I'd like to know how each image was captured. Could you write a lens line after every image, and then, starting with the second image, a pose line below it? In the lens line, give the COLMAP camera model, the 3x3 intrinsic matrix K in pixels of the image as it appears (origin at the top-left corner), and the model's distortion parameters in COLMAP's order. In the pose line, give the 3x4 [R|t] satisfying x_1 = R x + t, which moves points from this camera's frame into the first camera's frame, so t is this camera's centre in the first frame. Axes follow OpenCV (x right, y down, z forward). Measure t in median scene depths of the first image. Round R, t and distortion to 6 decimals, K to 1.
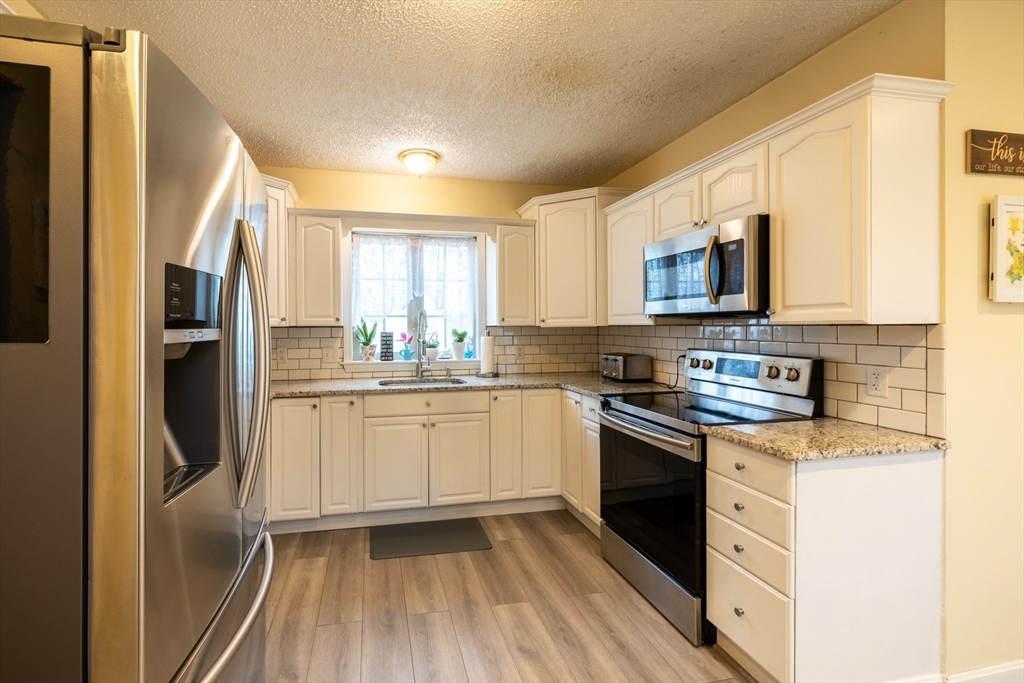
lens RADIAL K [[443.2, 0, 499.3], [0, 443.2, 327.6], [0, 0, 1]] dist [0.001700, -0.000155]
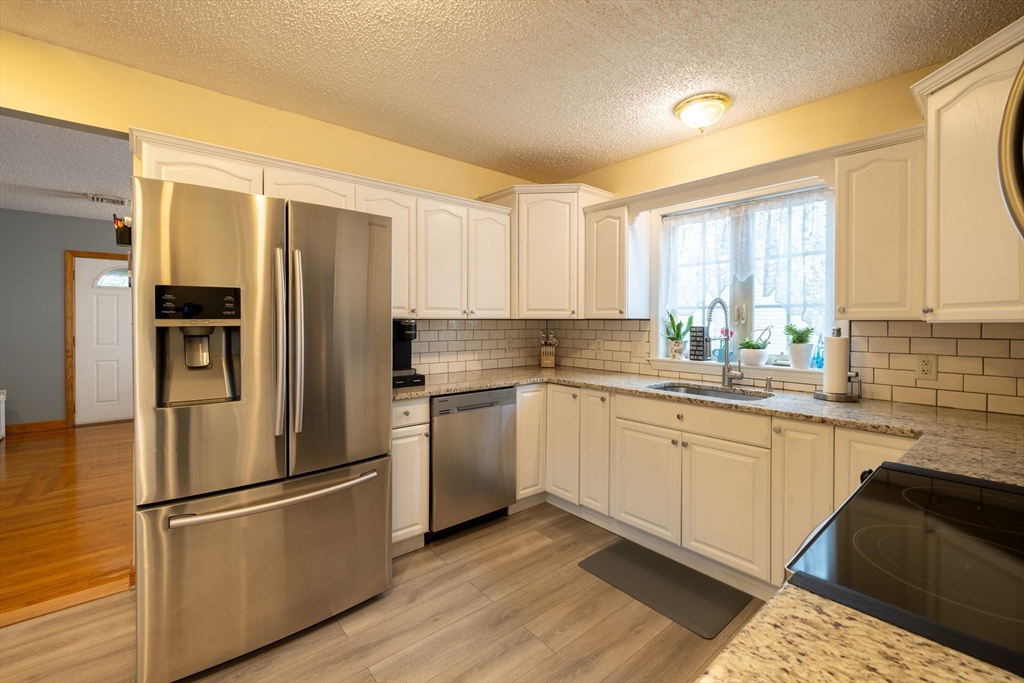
lens RADIAL K [[443.2, 0, 495.9], [0, 443.2, 321.3], [0, 0, 1]] dist [0.001700, -0.000155]
pose [[0.452803, 0.009515, -0.891560, 0.368471], [-0.008286, 0.999945, 0.006463, -0.001809], [0.891572, 0.004461, 0.452857, 0.319011]]
